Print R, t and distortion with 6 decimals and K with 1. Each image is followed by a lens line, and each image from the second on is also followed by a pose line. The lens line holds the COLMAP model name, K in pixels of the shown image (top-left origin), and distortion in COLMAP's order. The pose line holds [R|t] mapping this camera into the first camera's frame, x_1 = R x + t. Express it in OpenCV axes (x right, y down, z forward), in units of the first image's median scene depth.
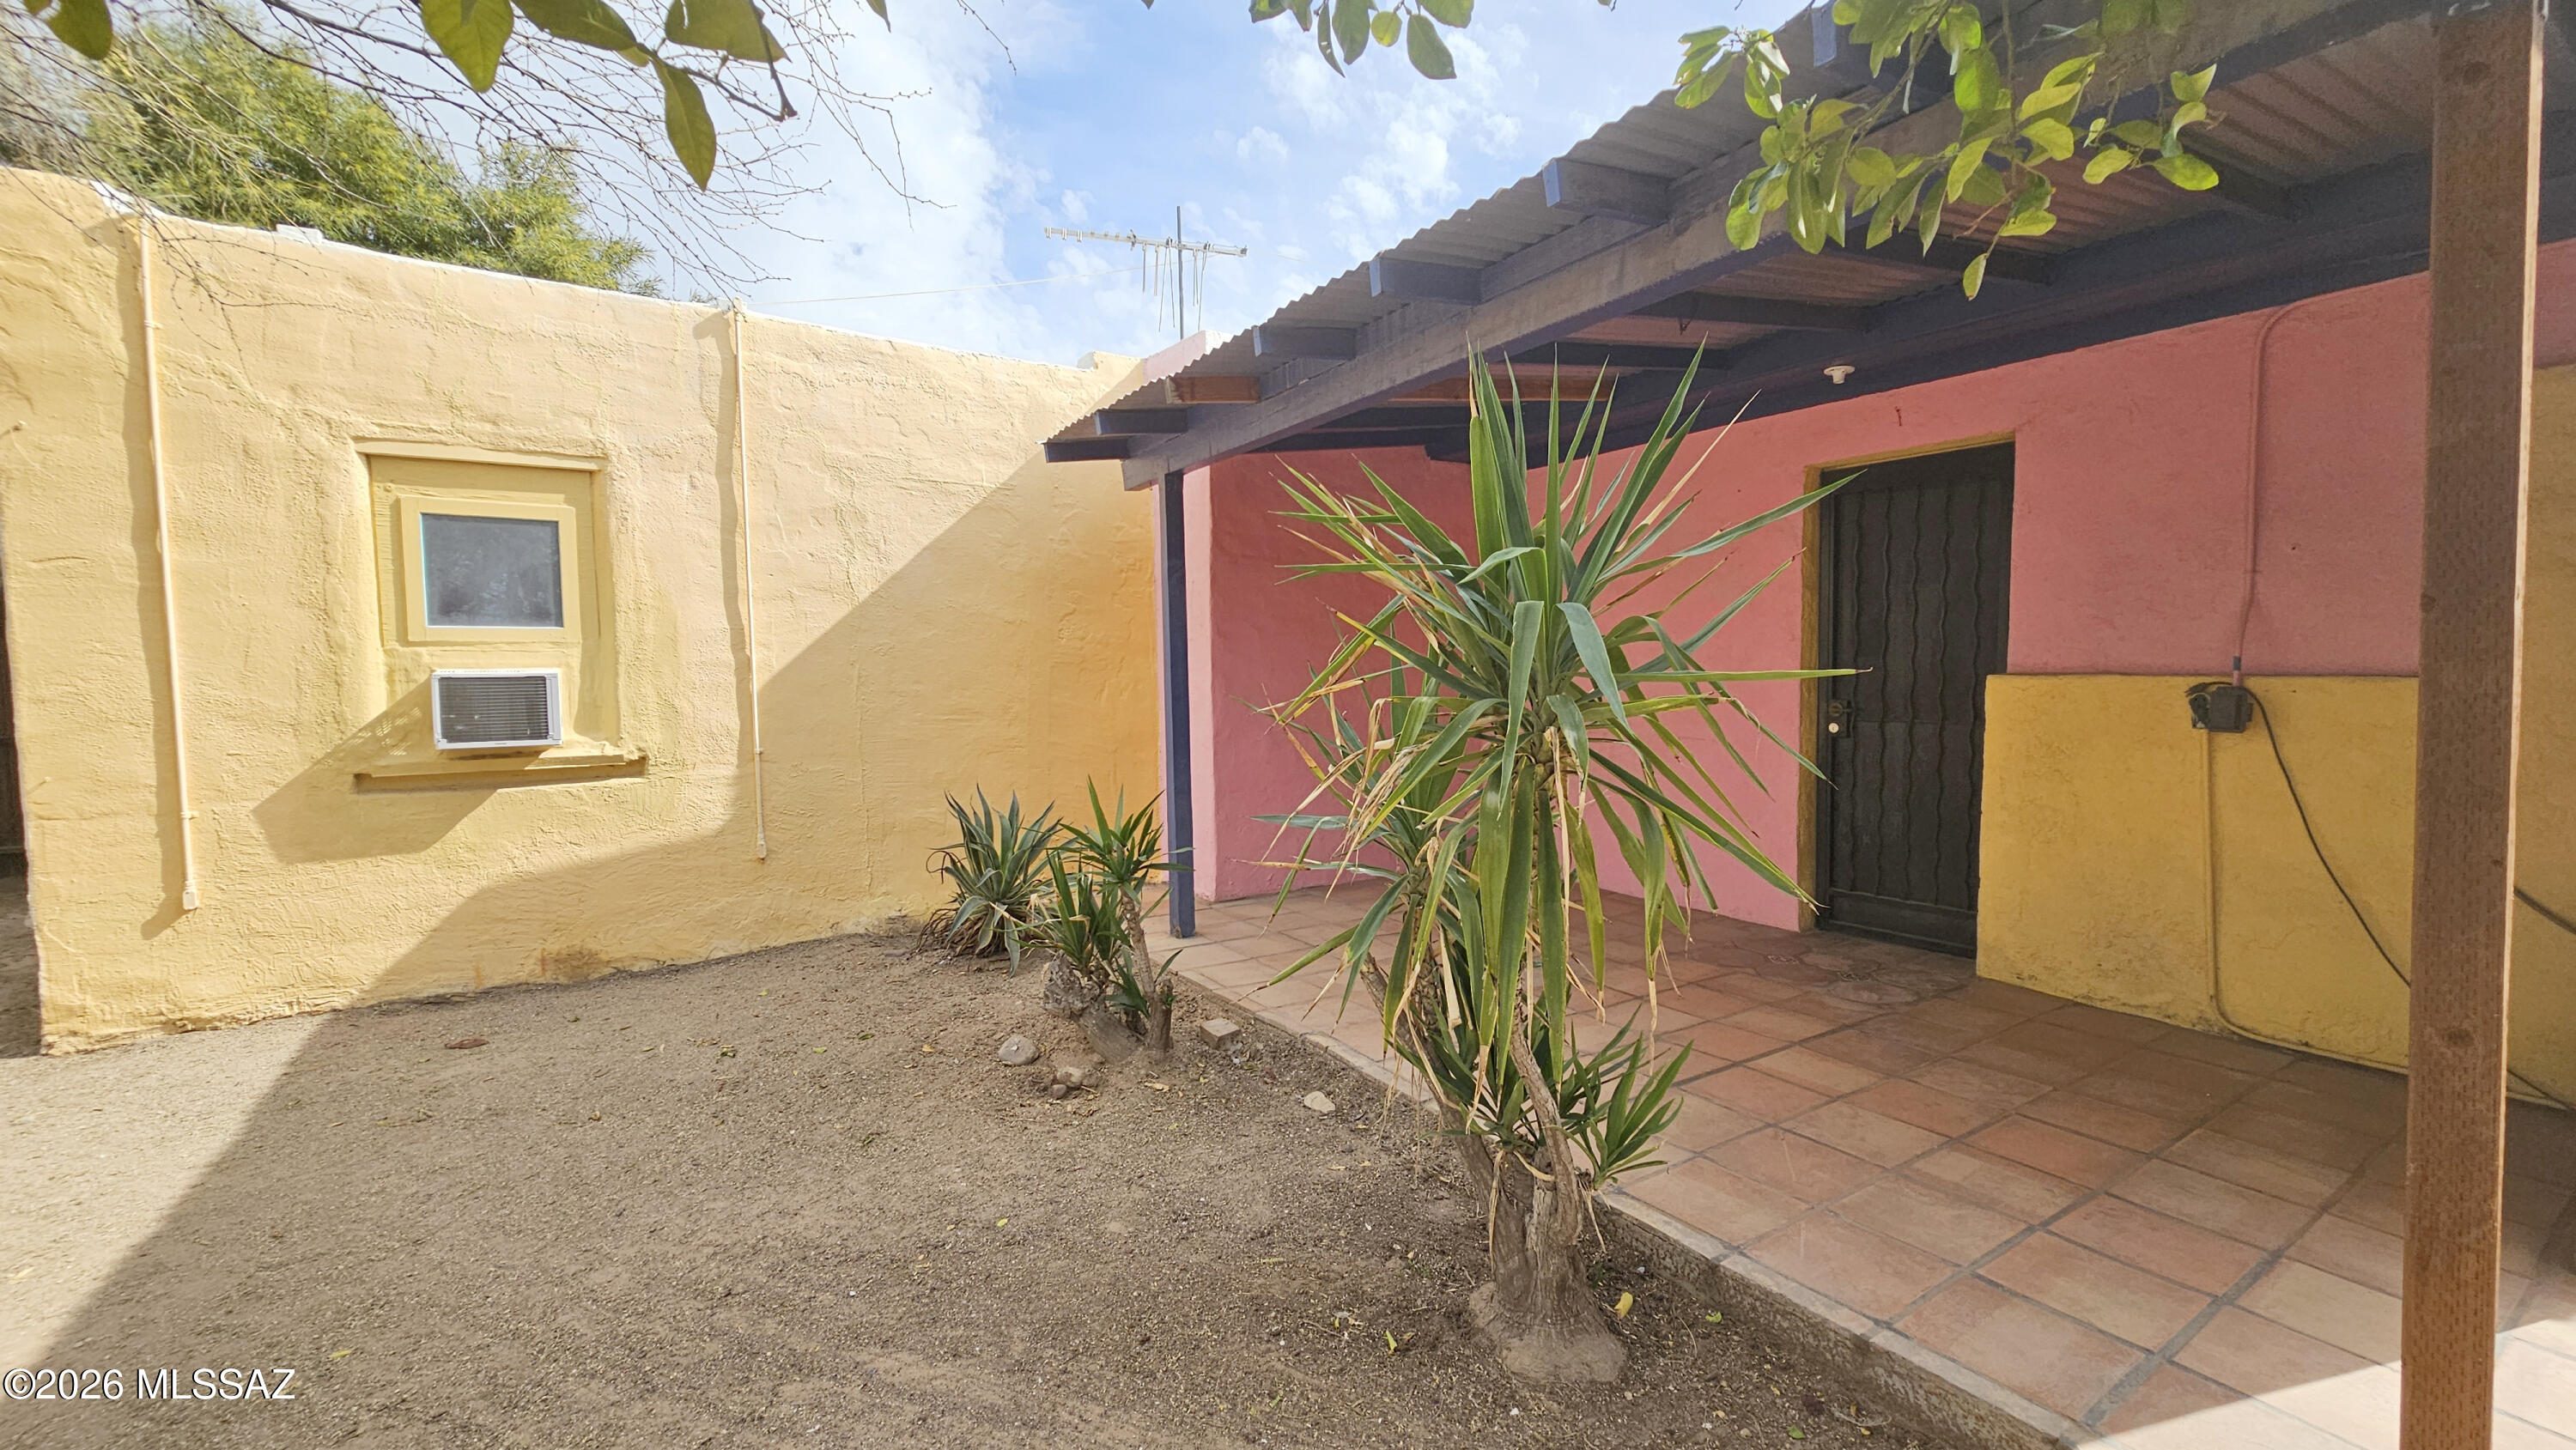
lens RADIAL K [[1060.5, 0, 1288.0], [0, 1060.5, 725.0], [0, 0, 1]] dist [0.001293, -0.000135]
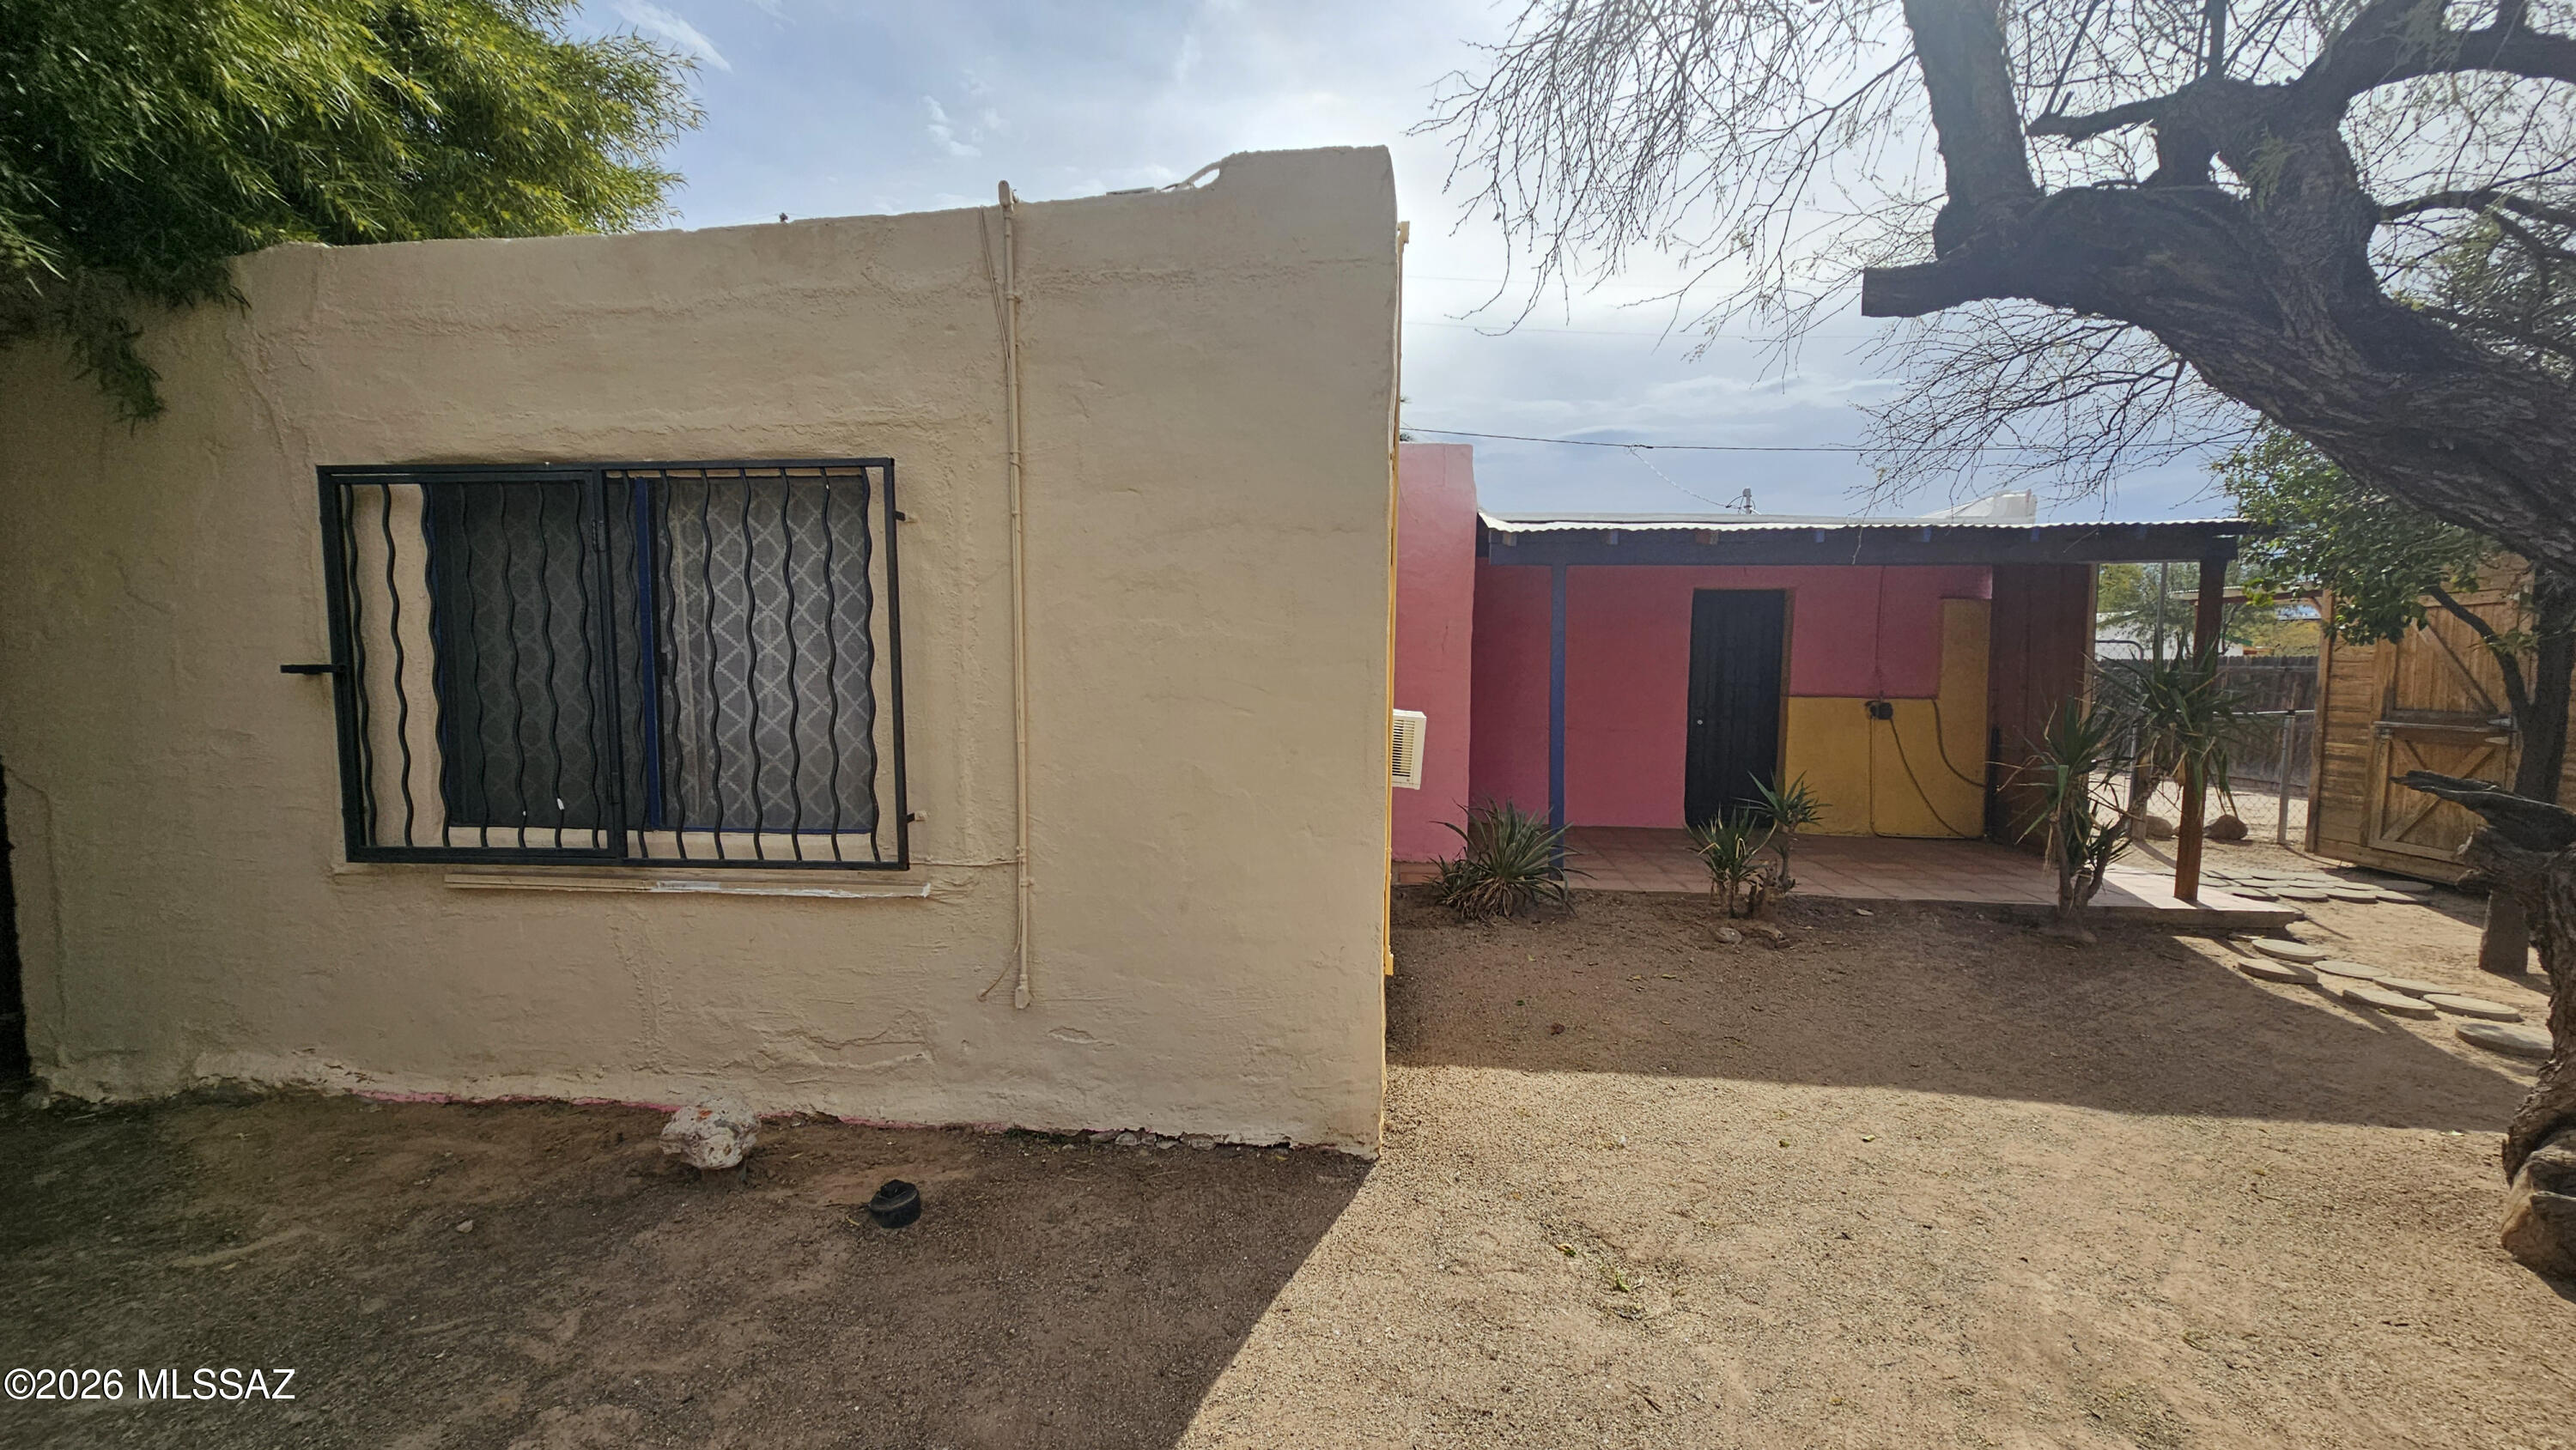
lens RADIAL K [[1060.5, 0, 1288.0], [0, 1060.5, 725.0], [0, 0, 1]] dist [0.001293, -0.000135]
pose [[0.617455, -0.041000, 0.785537, -2.058936], [0.035804, 0.999071, 0.024003, -0.095607], [-0.785791, 0.013305, 0.618350, 0.529899]]
